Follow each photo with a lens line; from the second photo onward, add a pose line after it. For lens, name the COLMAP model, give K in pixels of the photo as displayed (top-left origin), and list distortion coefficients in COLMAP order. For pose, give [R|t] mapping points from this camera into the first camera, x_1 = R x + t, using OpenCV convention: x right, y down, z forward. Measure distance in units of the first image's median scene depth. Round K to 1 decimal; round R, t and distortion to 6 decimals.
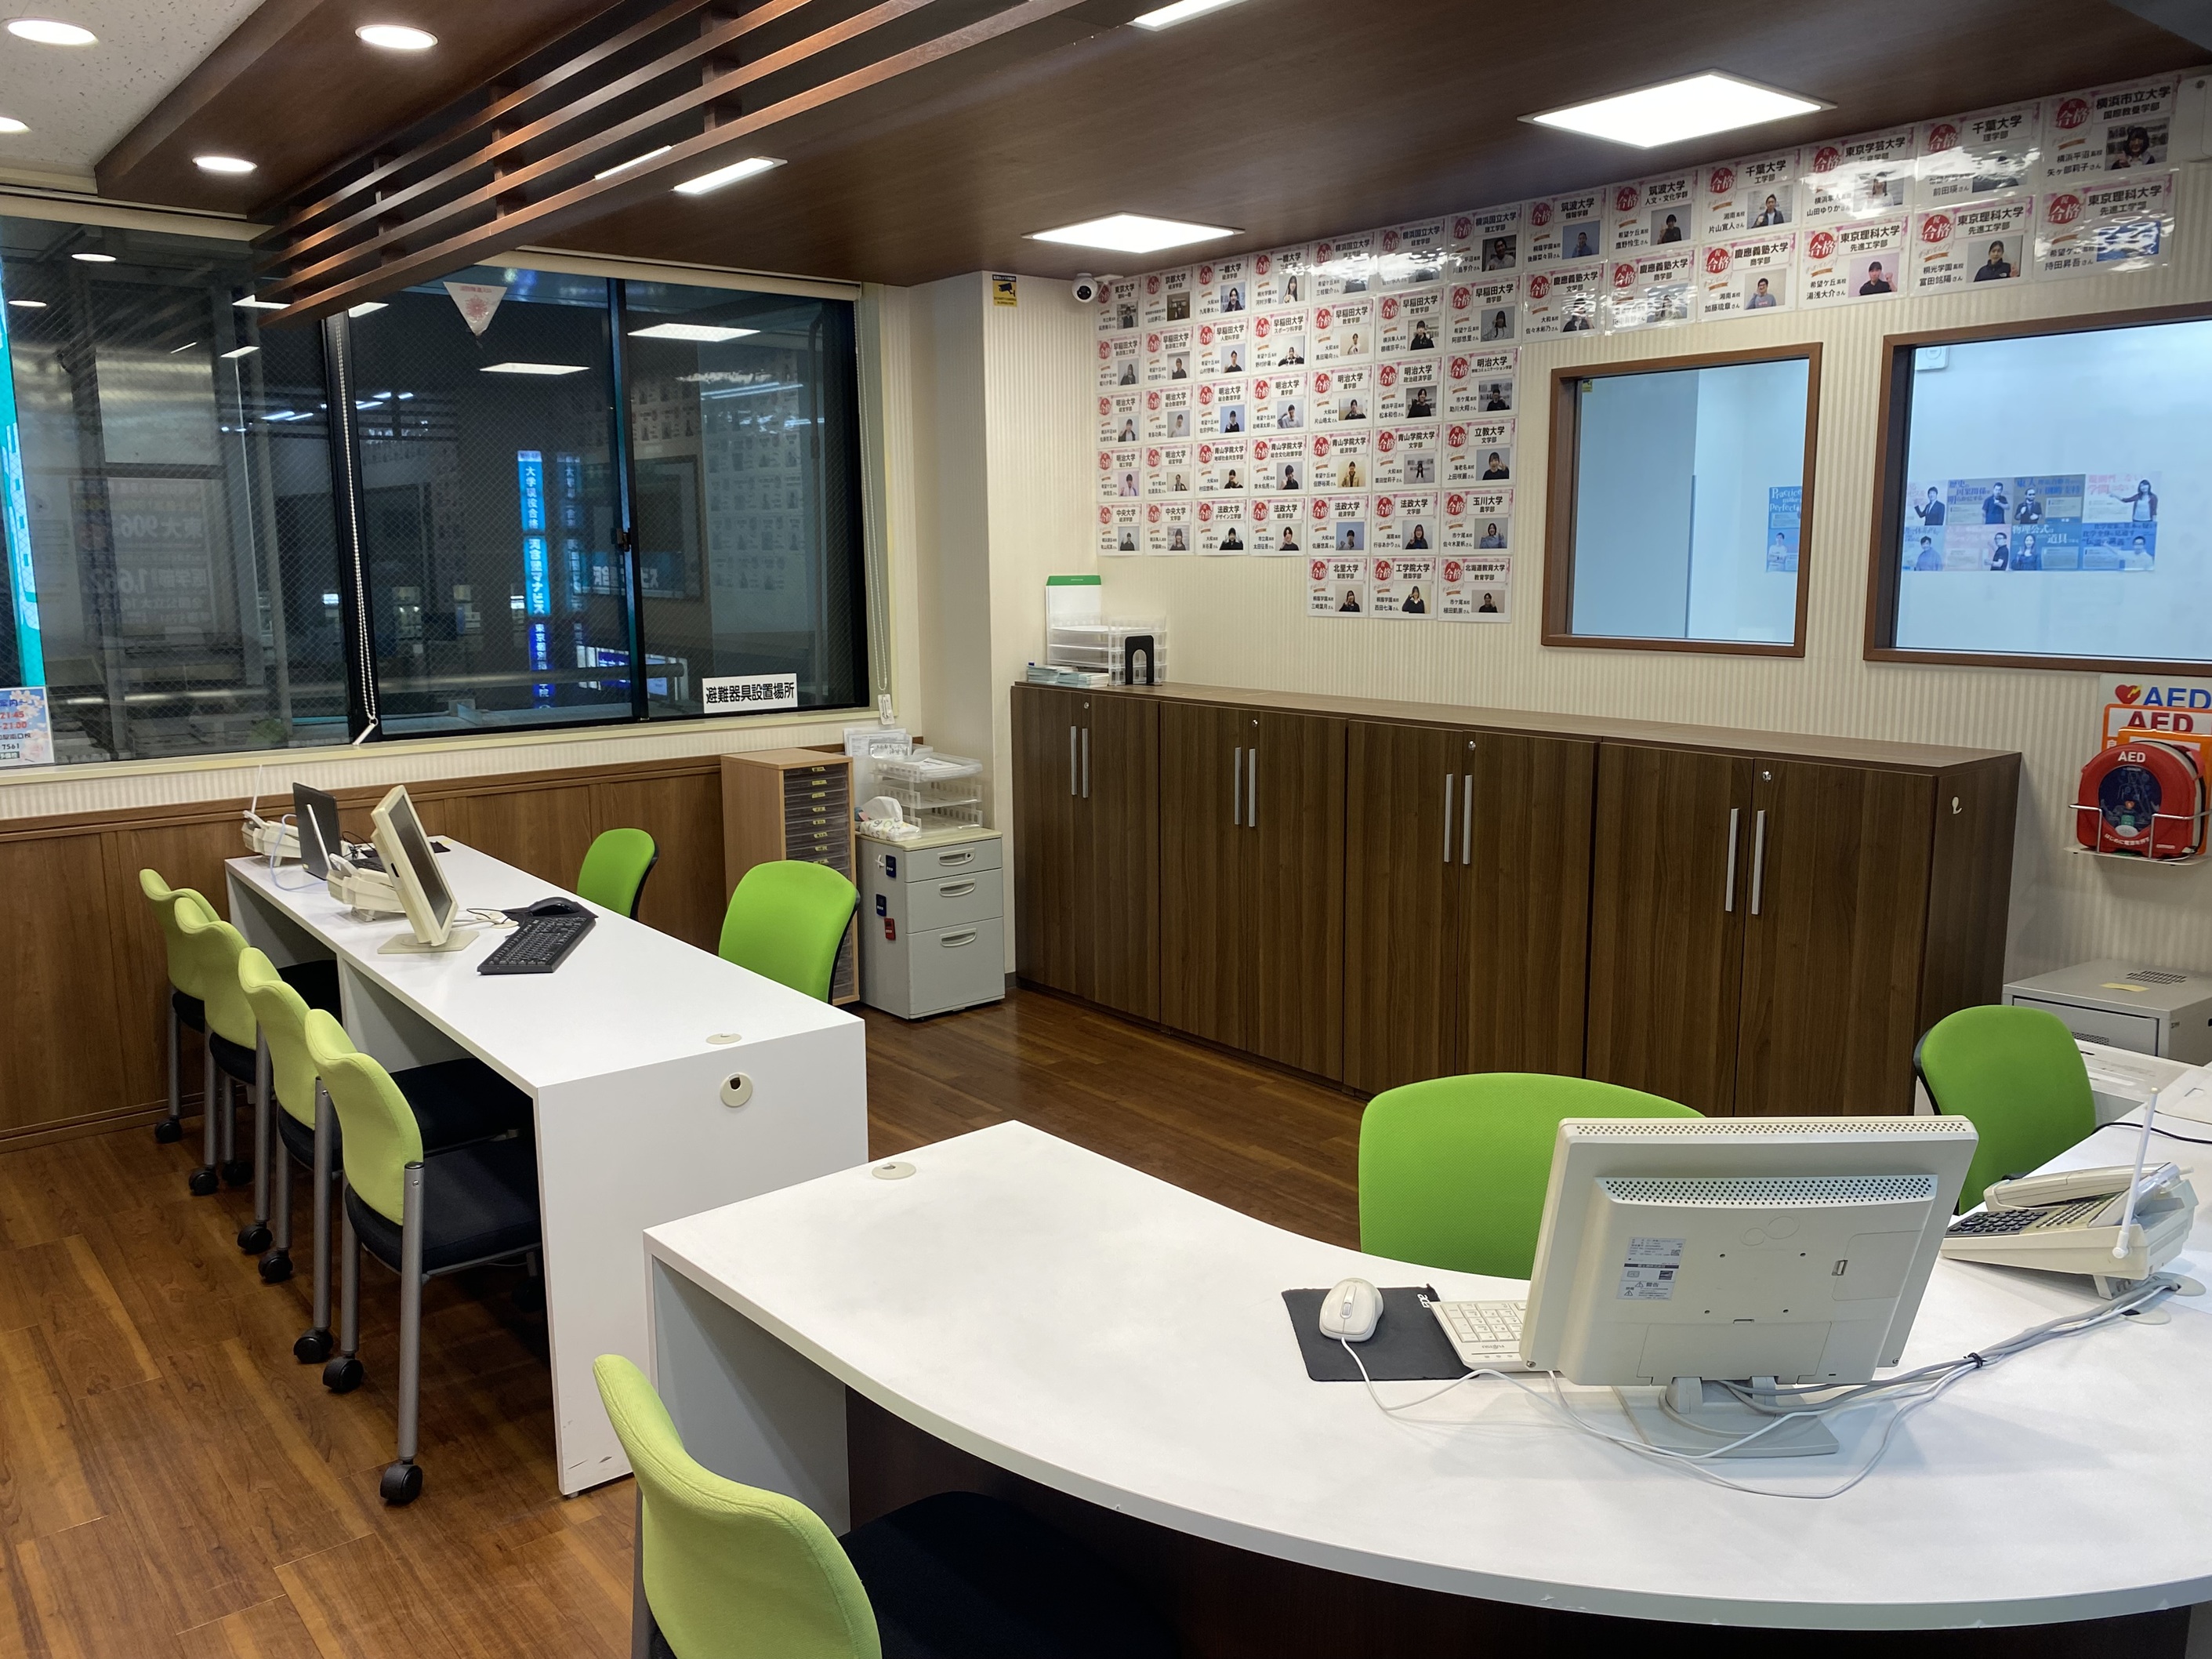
lens RADIAL K [[1678.0, 0, 1106.0], [0, 1678.0, 828.2], [0, 0, 1]] dist [0.000864, 0.000621]
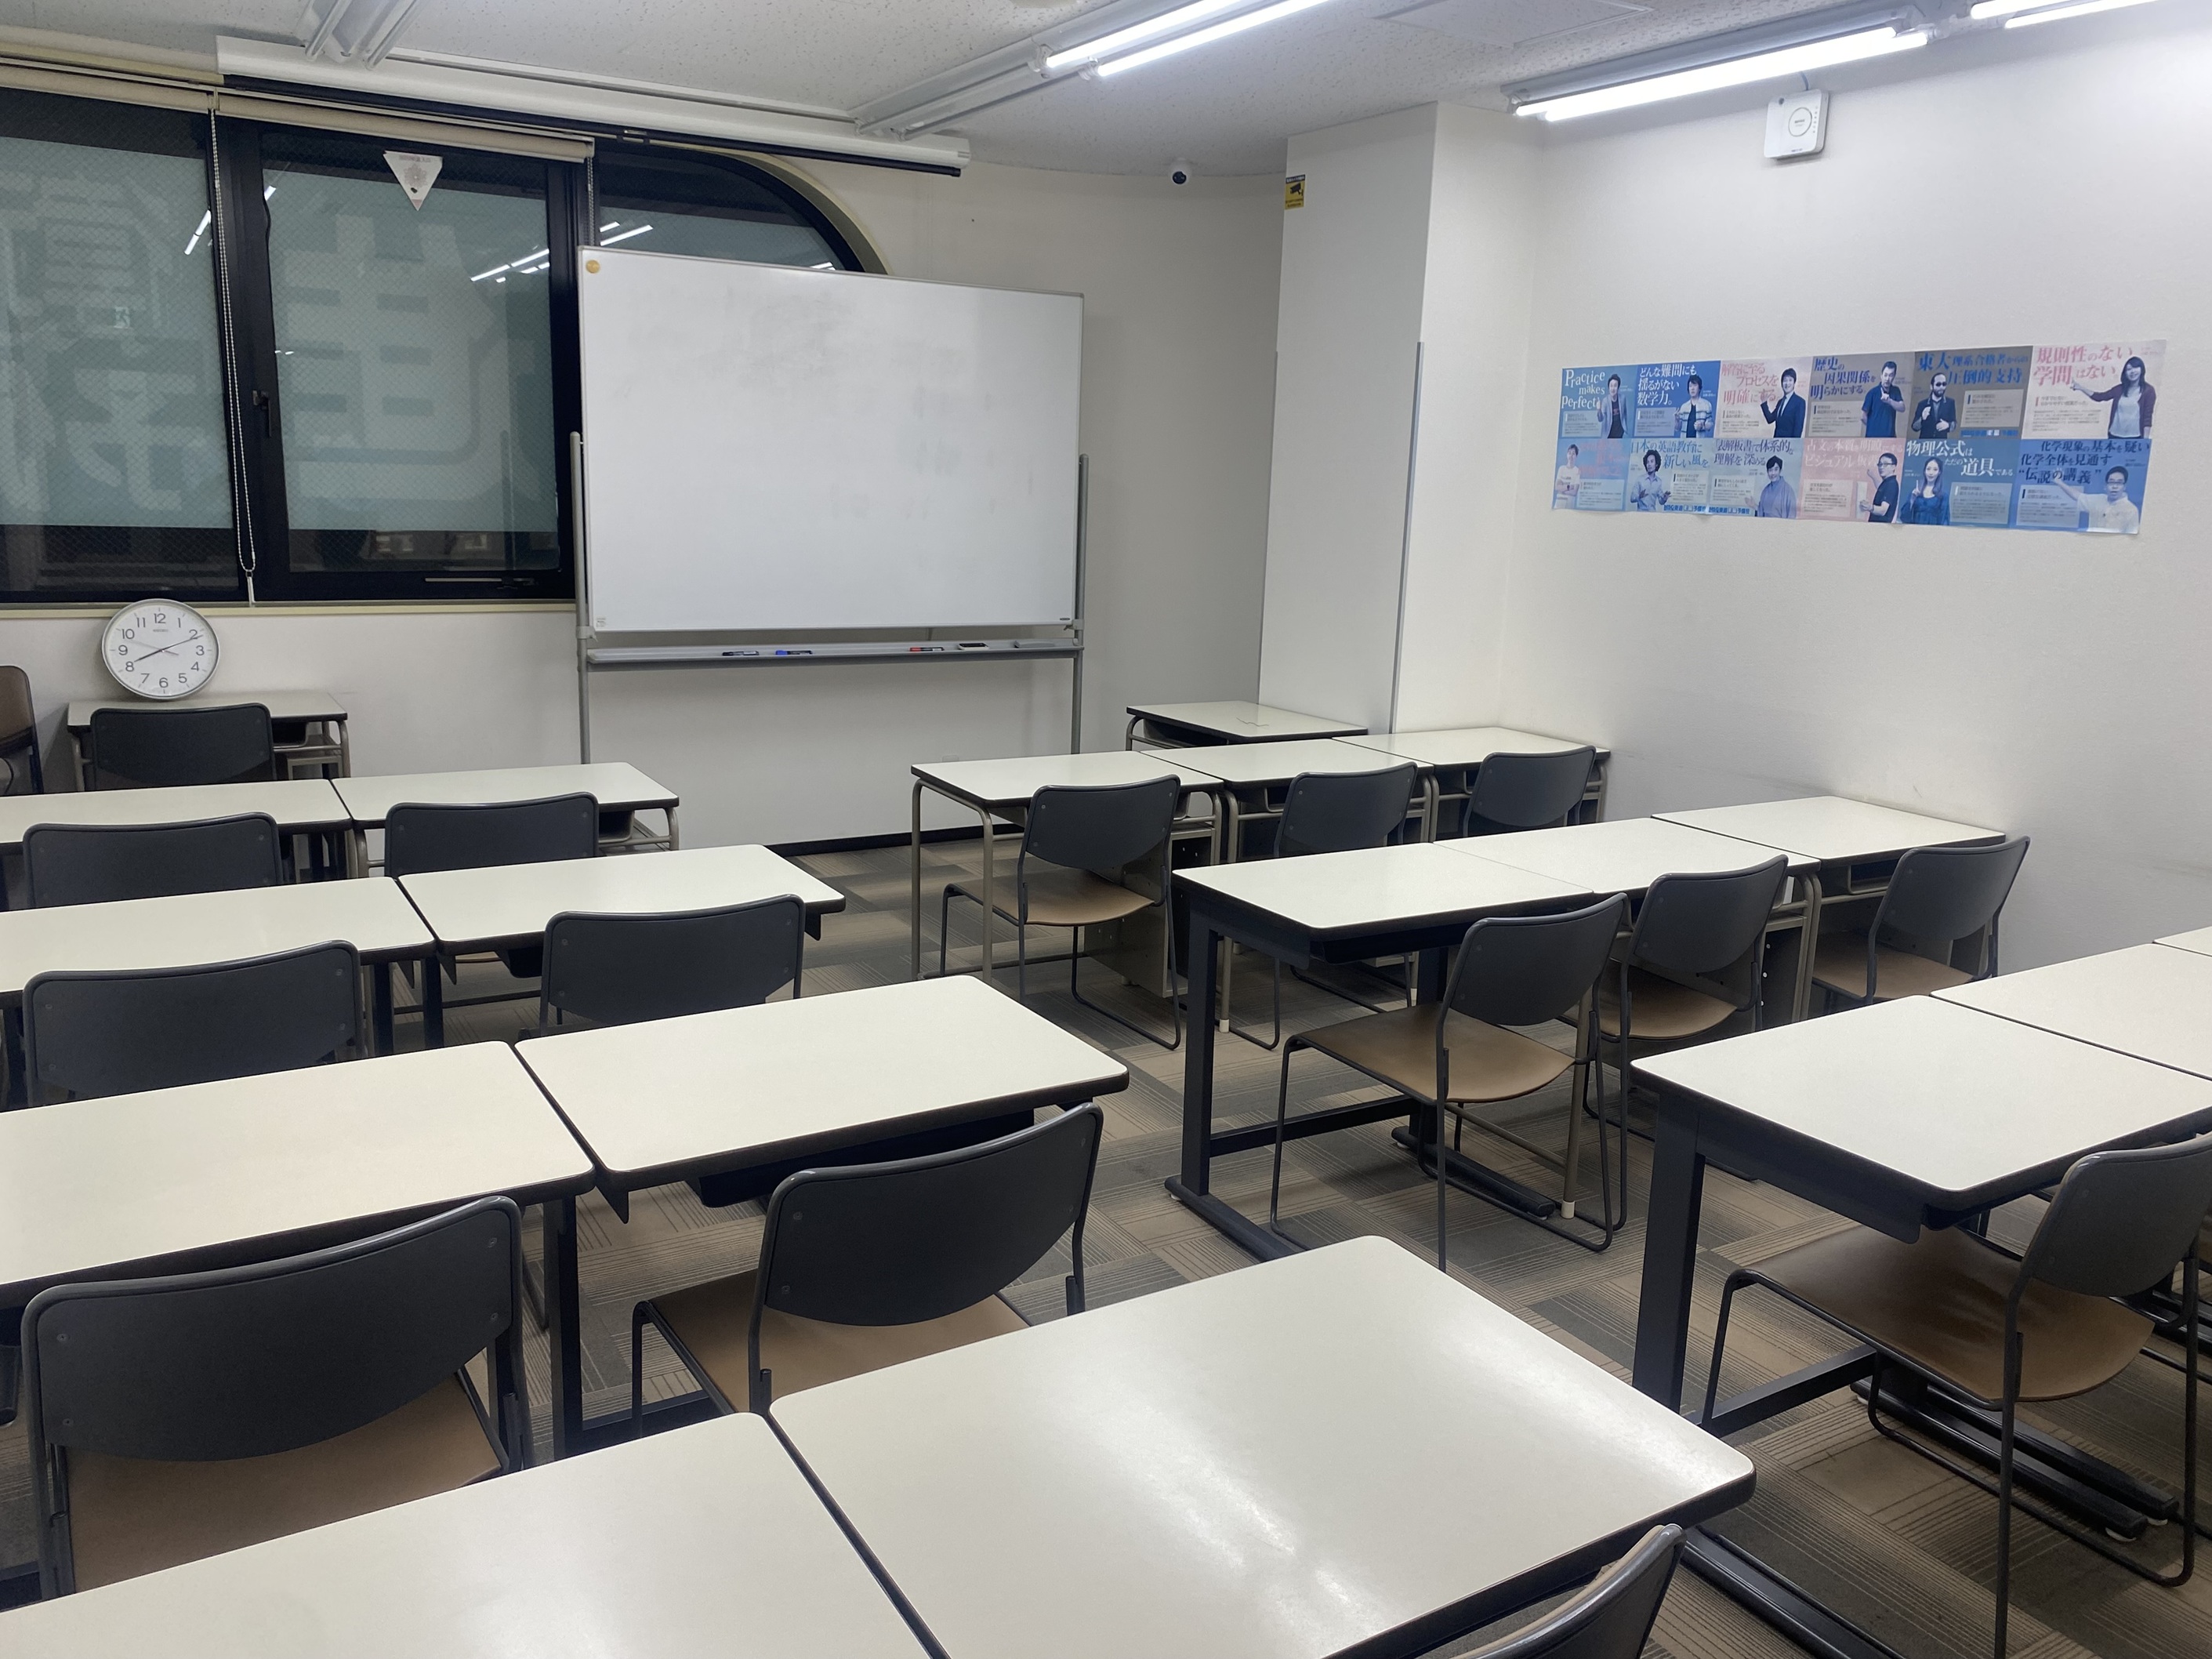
lens RADIAL K [[1678.0, 0, 1107.1], [0, 1678.0, 825.6], [0, 0, 1]] dist [0.000864, 0.000621]
pose [[0.988483, 0.068832, -0.134771, 0.365917], [-0.062184, 0.996660, 0.052931, -0.067857], [0.137964, -0.043940, 0.989462, 0.416423]]
